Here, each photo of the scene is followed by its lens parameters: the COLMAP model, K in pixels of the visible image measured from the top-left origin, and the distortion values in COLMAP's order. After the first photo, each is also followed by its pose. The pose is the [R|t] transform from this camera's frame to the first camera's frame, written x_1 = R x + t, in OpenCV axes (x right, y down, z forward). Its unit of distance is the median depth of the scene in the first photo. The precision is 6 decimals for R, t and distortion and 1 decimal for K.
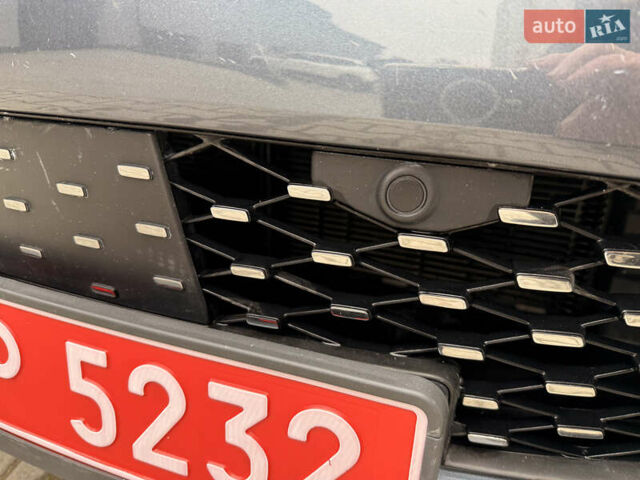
lens RADIAL K [[498.3, 0, 301.2], [0, 498.3, 243.0], [0, 0, 1]] dist [0.019895, -0.025544]
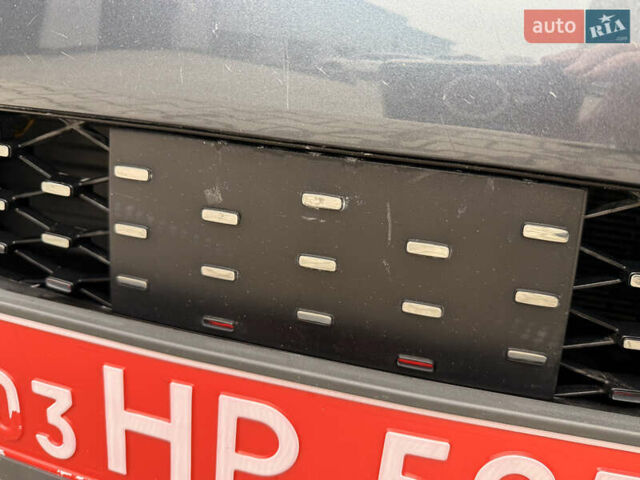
lens RADIAL K [[498.3, 0, 319.7], [0, 498.3, 240.5], [0, 0, 1]] dist [0.019895, -0.025544]
pose [[0.983908, -0.010261, 0.178381, -0.684259], [0.008166, 0.999889, 0.012475, -0.116915], [-0.178489, -0.010818, 0.983882, 0.216238]]
